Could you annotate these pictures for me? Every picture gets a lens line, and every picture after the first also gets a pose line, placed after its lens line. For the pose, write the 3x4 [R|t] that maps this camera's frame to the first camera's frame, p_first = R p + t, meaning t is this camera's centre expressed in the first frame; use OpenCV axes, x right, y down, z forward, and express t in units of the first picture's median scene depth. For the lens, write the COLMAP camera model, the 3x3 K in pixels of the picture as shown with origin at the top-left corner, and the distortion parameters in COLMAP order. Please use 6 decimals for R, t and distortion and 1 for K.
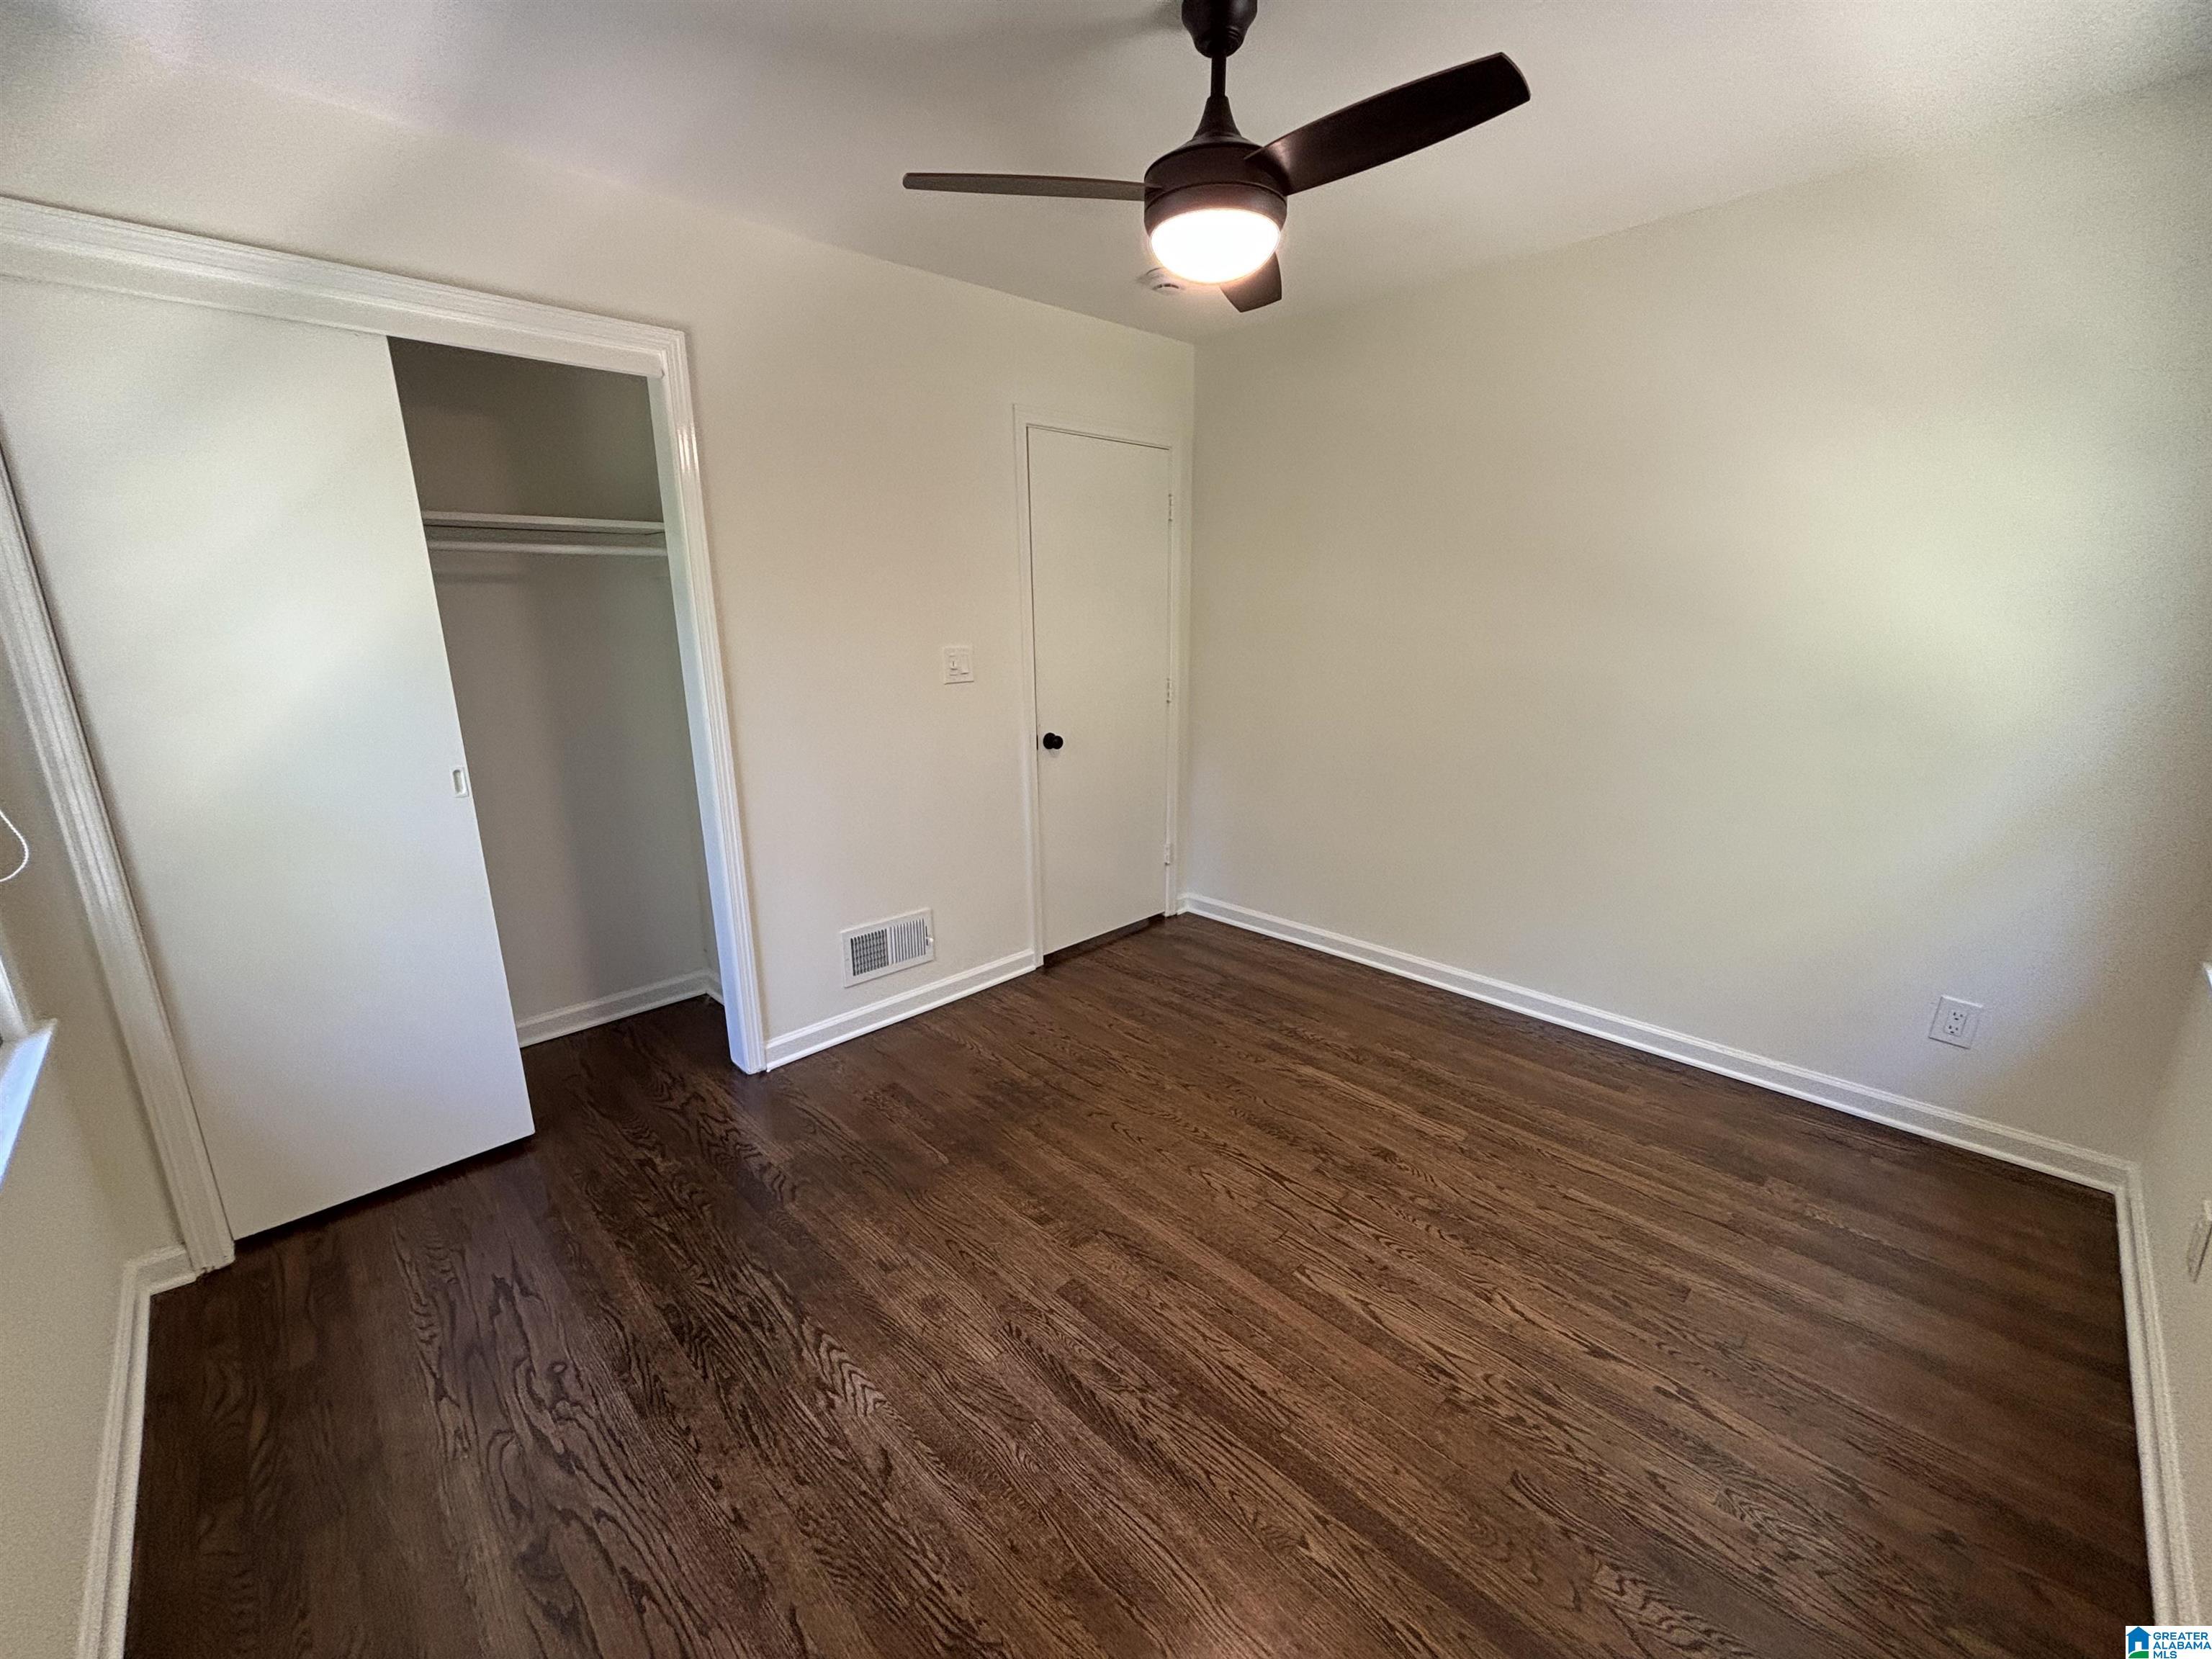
lens RADIAL K [[893.8, 0, 1106.0], [0, 893.8, 829.5], [0, 0, 1]] dist [0.001194, 0.000221]
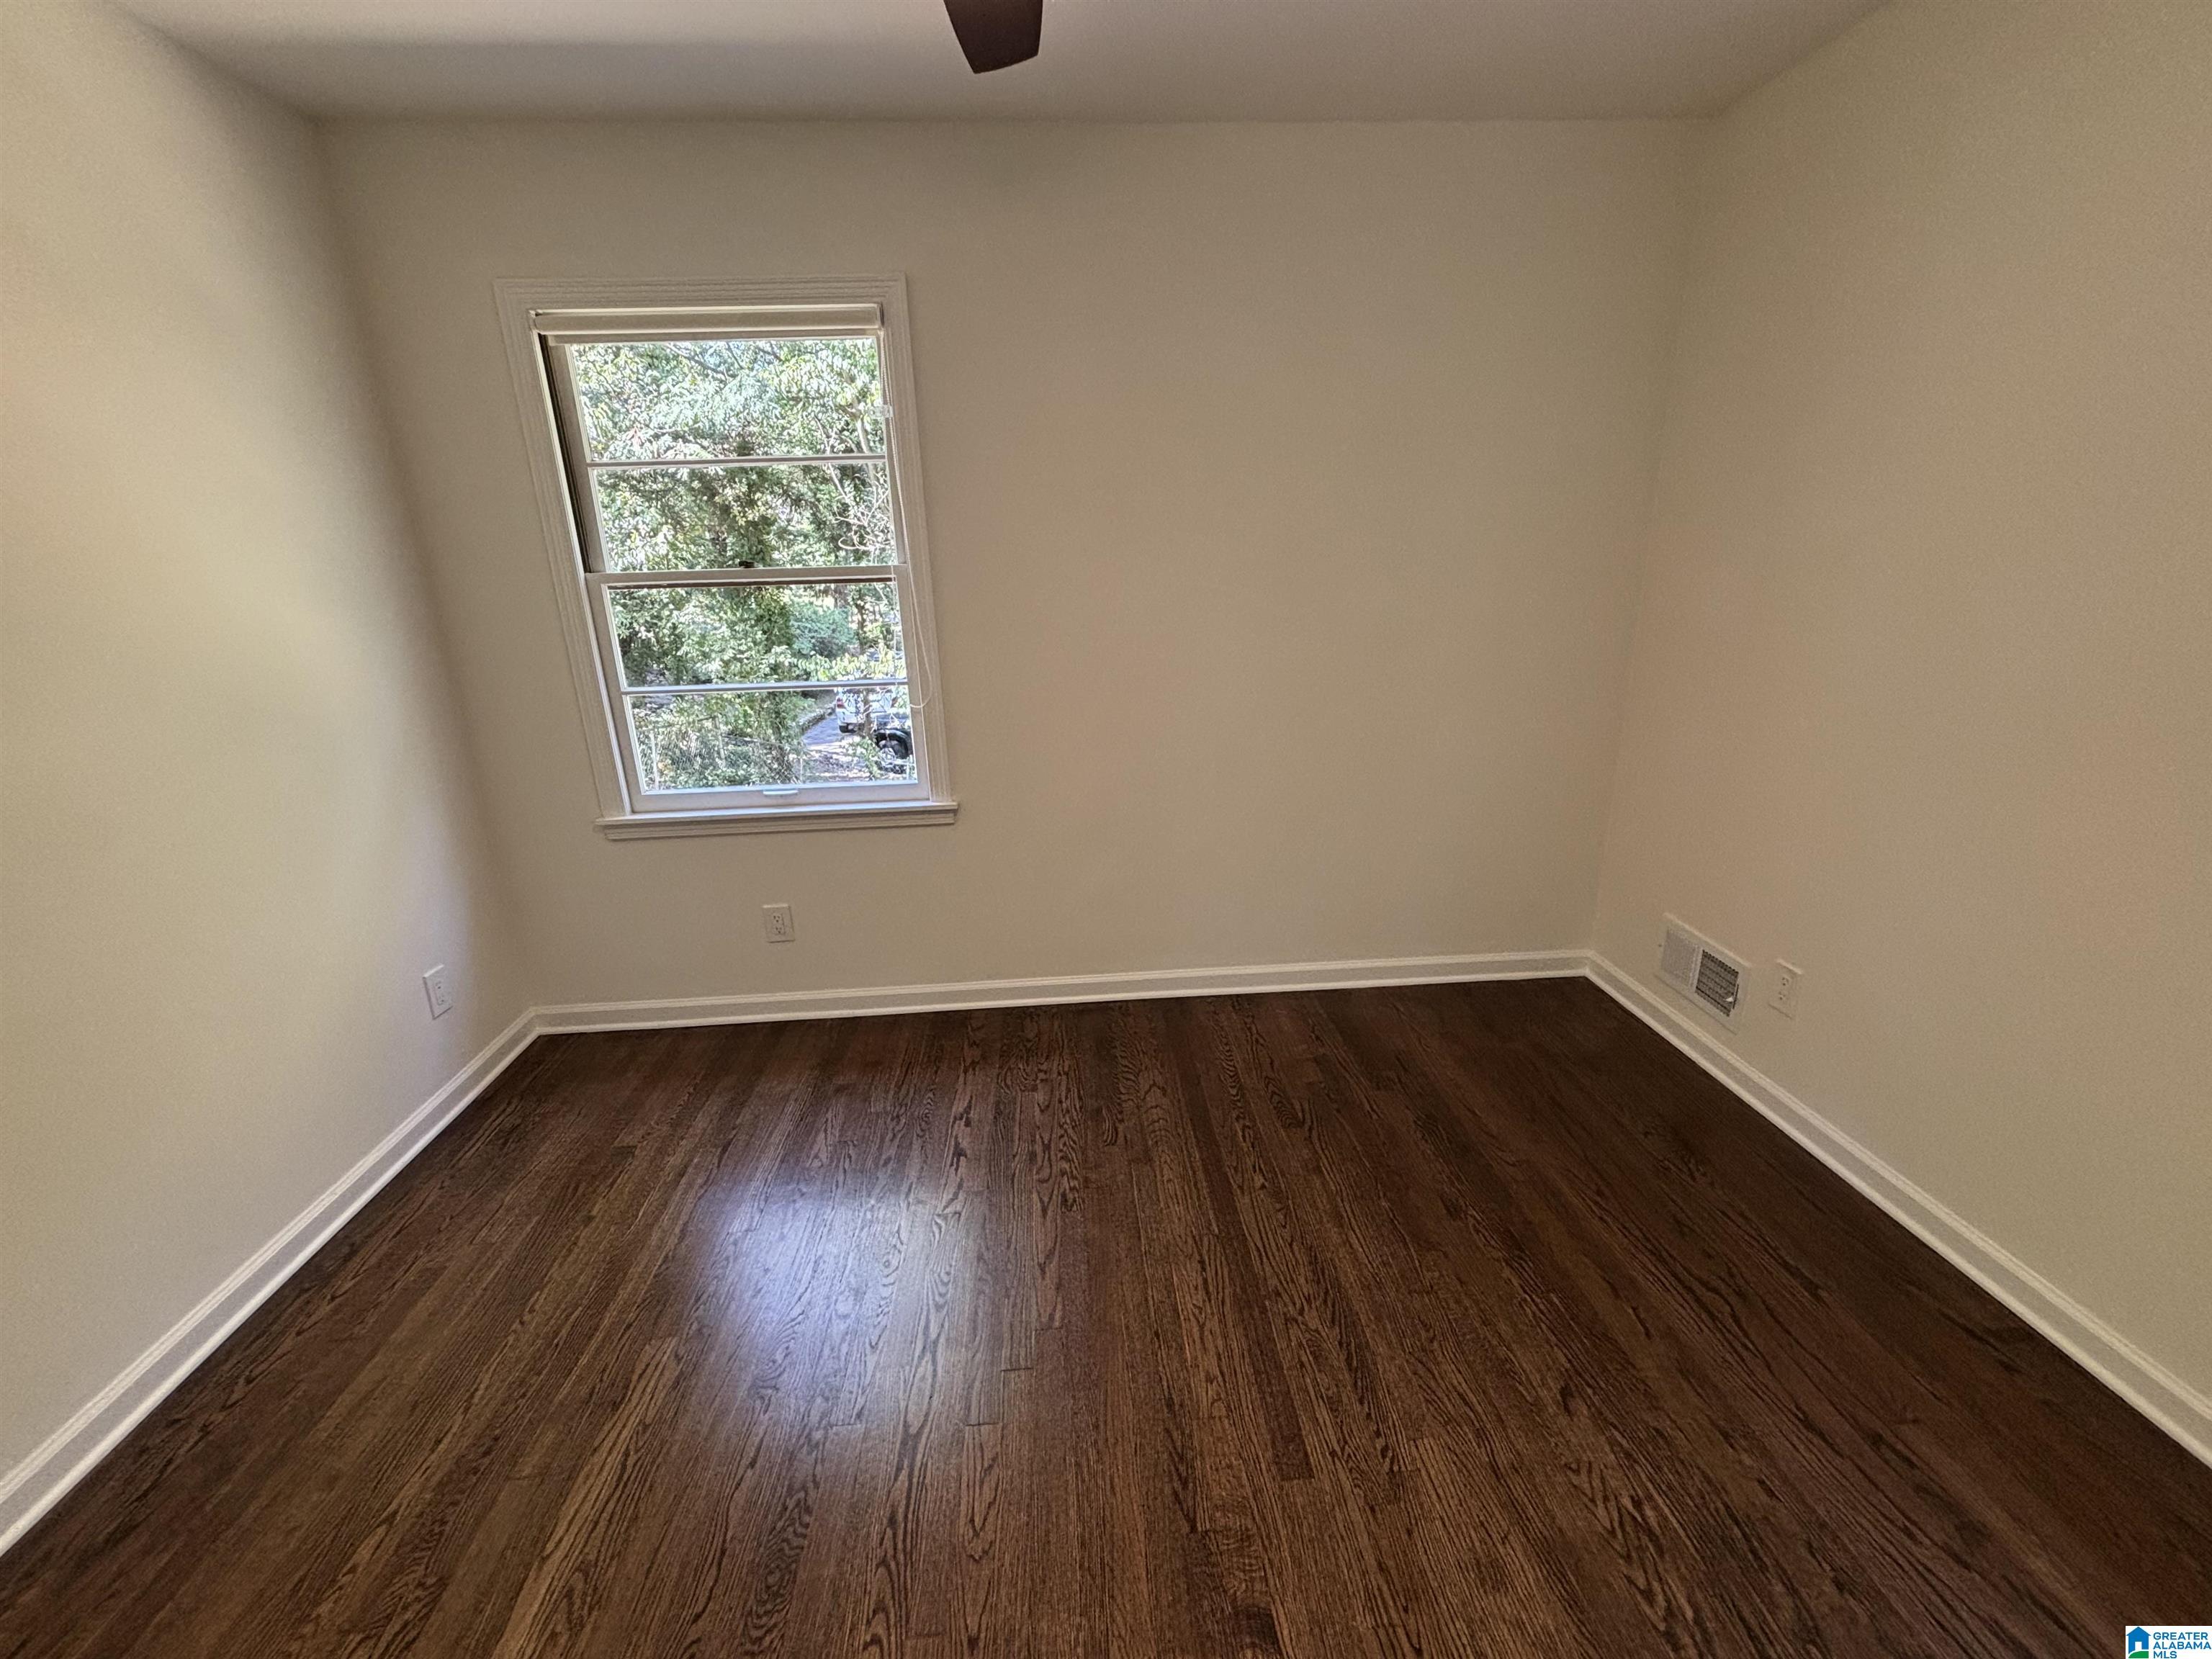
lens RADIAL K [[893.8, 0, 1106.0], [0, 893.8, 829.5], [0, 0, 1]] dist [0.001194, 0.000221]
pose [[-0.755258, -0.167902, 0.633557, -0.334664], [0.201031, 0.860698, 0.467745, -0.364085], [-0.623837, 0.480633, -0.616295, 1.422385]]
